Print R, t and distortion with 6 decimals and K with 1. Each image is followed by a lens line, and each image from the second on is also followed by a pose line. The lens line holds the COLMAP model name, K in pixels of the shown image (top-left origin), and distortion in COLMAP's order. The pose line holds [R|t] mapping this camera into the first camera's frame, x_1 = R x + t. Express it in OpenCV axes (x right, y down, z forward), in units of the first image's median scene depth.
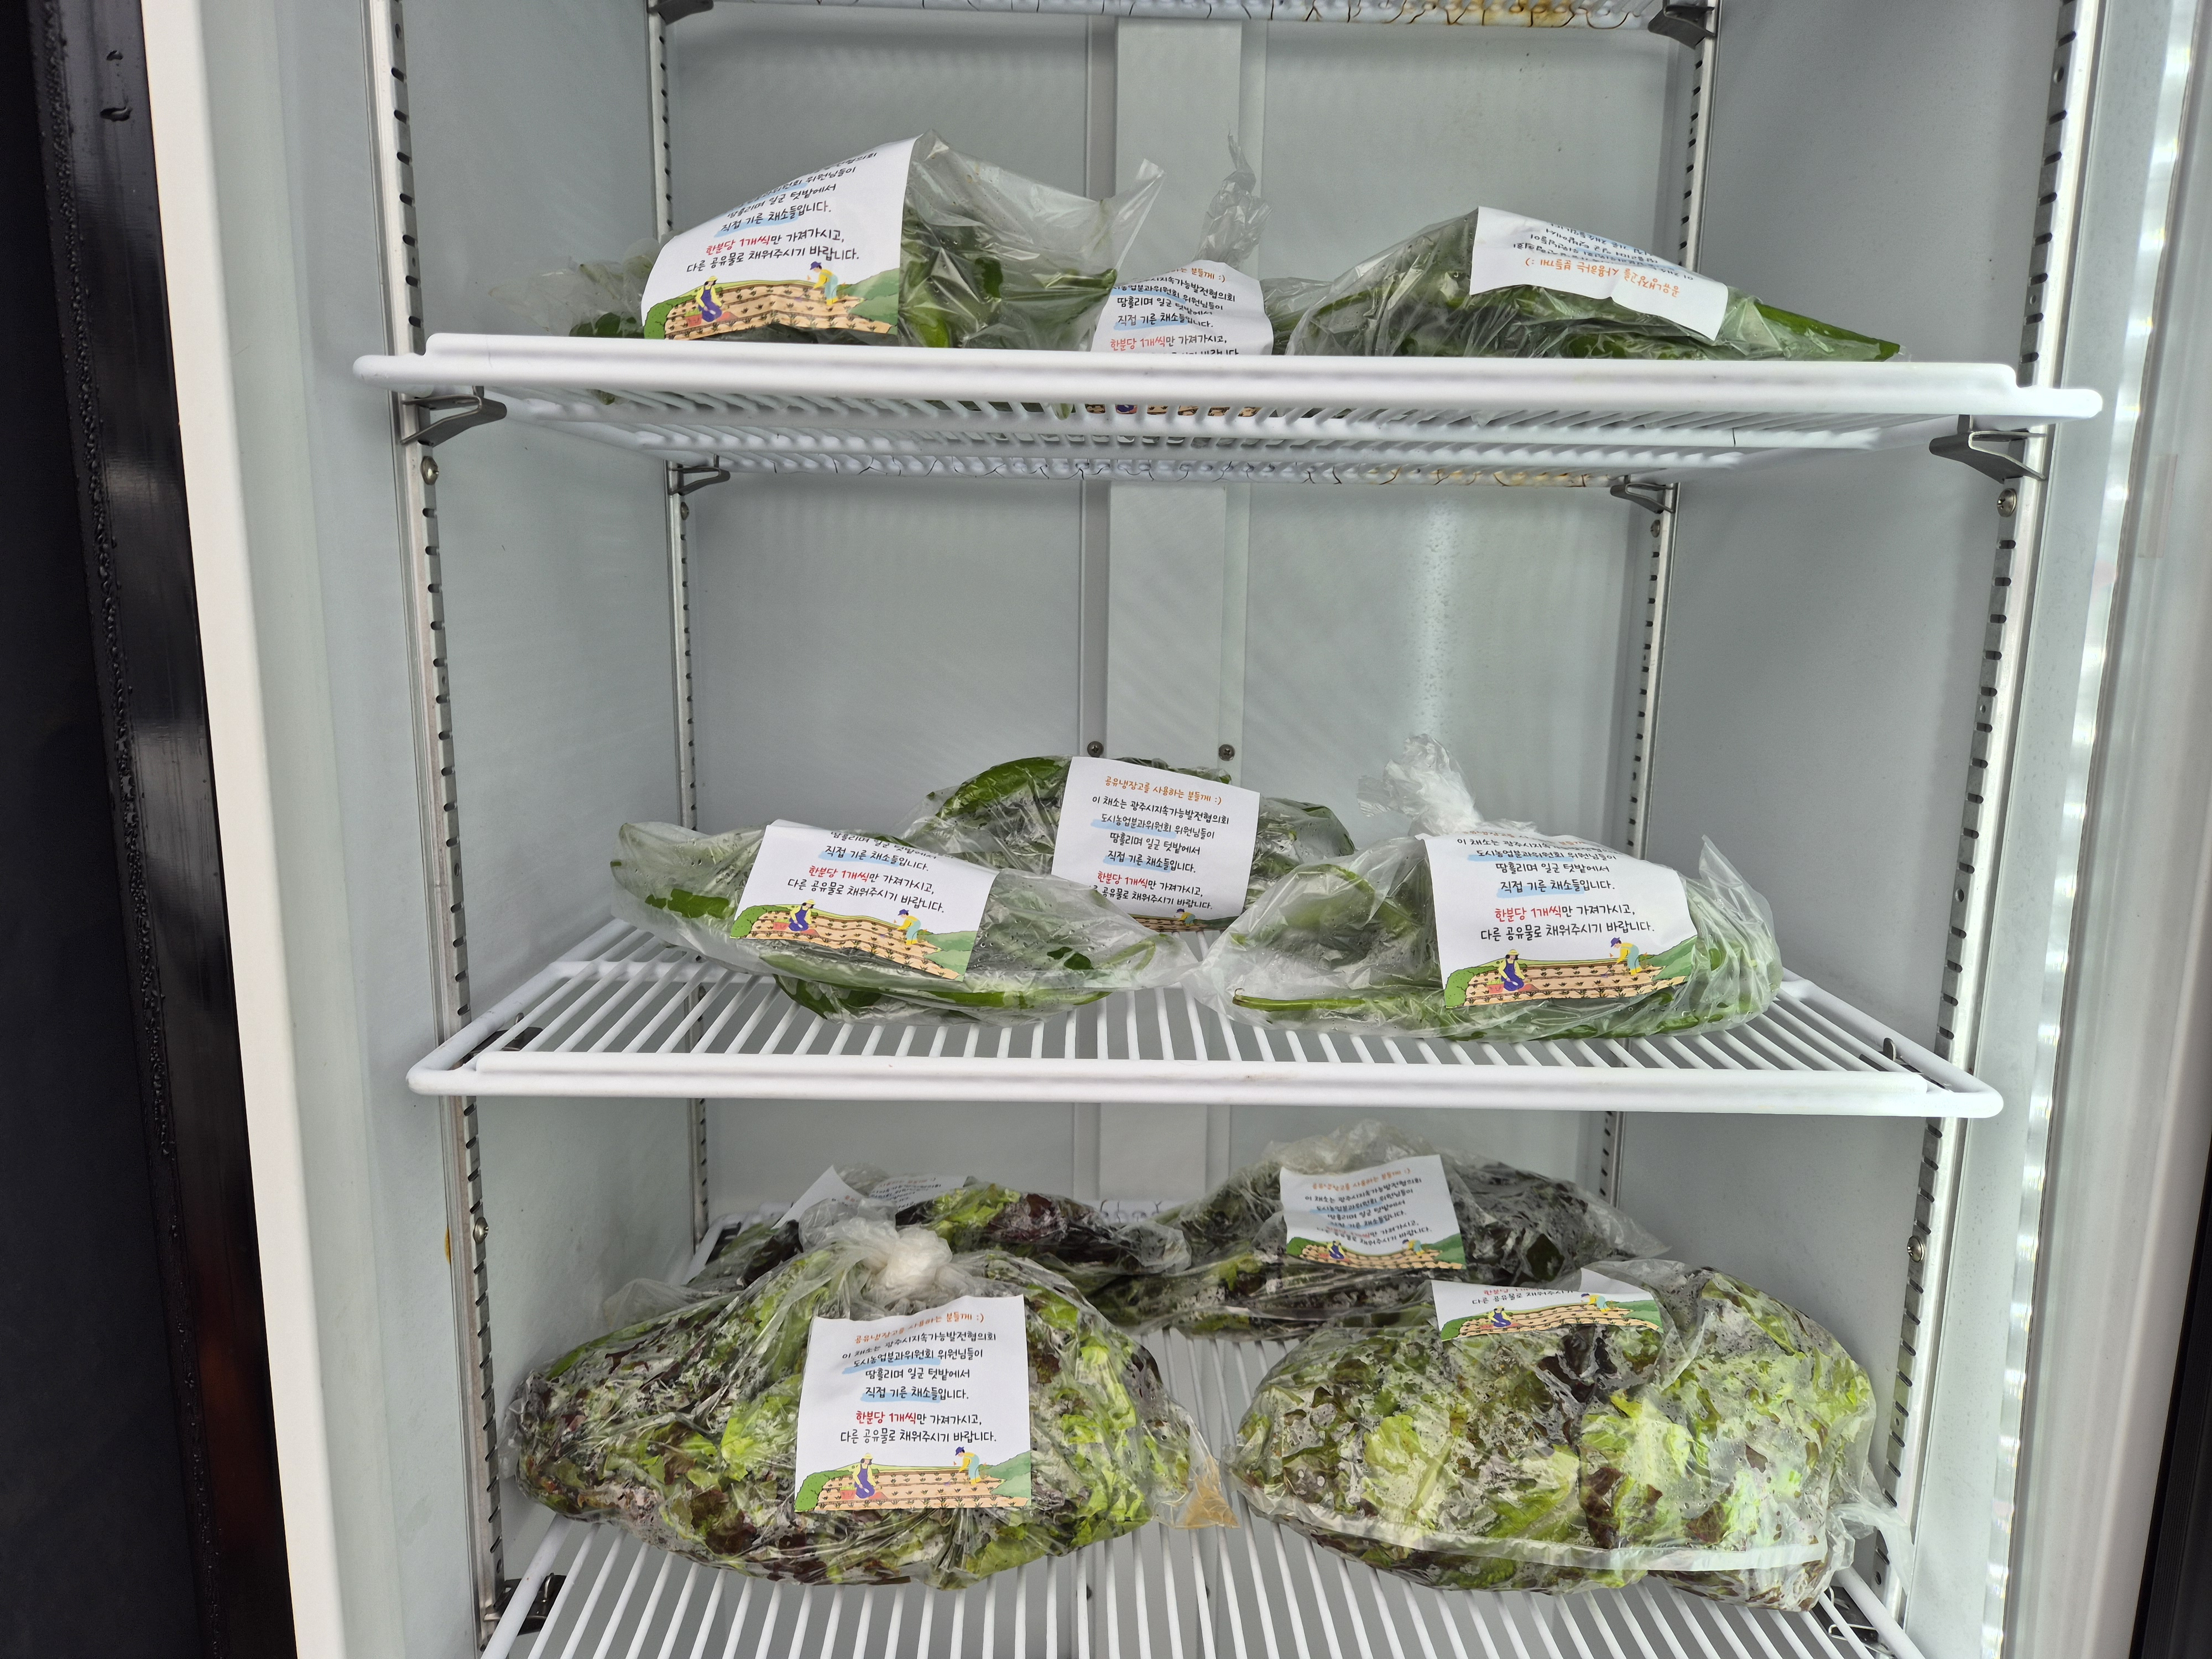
lens RADIAL K [[1496.4, 0, 1121.4], [0, 1496.4, 844.1], [0, 0, 1]] dist [0.013430, 0.001384]
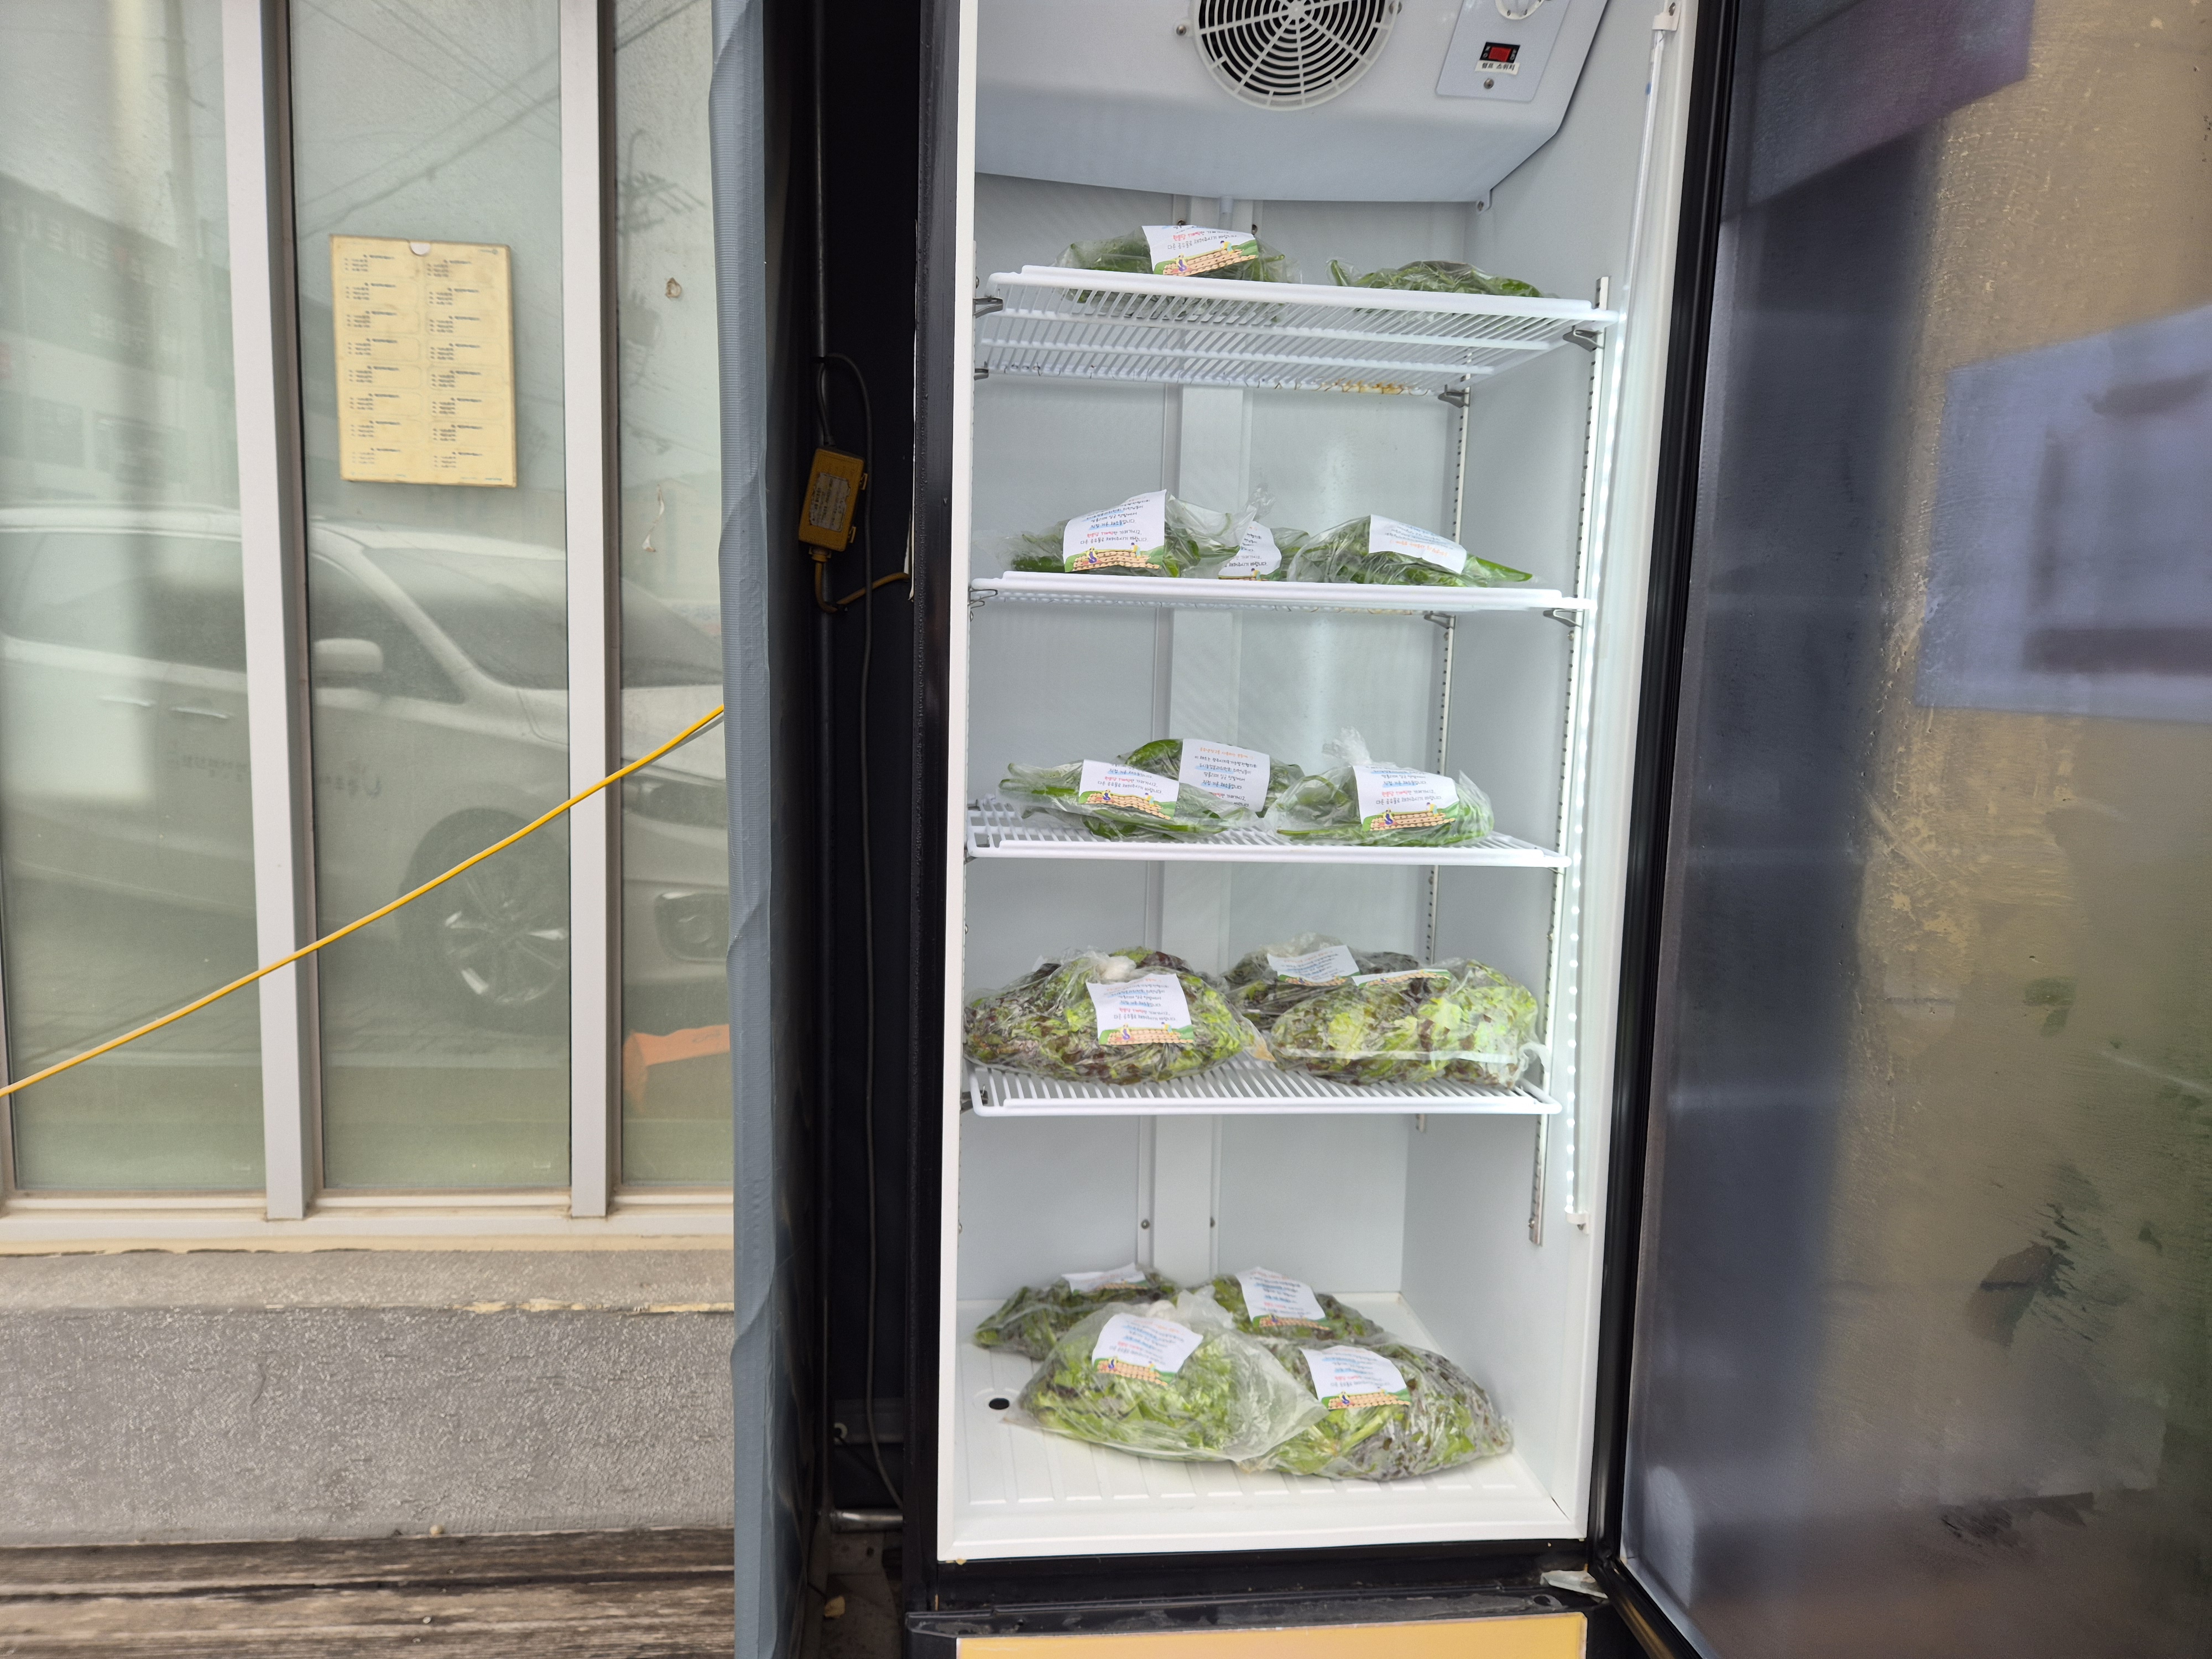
lens RADIAL K [[1496.4, 0, 1088.0], [0, 1496.4, 822.7], [0, 0, 1]] dist [0.013430, 0.001384]
pose [[0.995962, 0.001978, 0.089756, -0.447474], [0.003222, 0.998326, -0.057750, 0.227799], [-0.089720, 0.057806, 0.994288, -1.392200]]
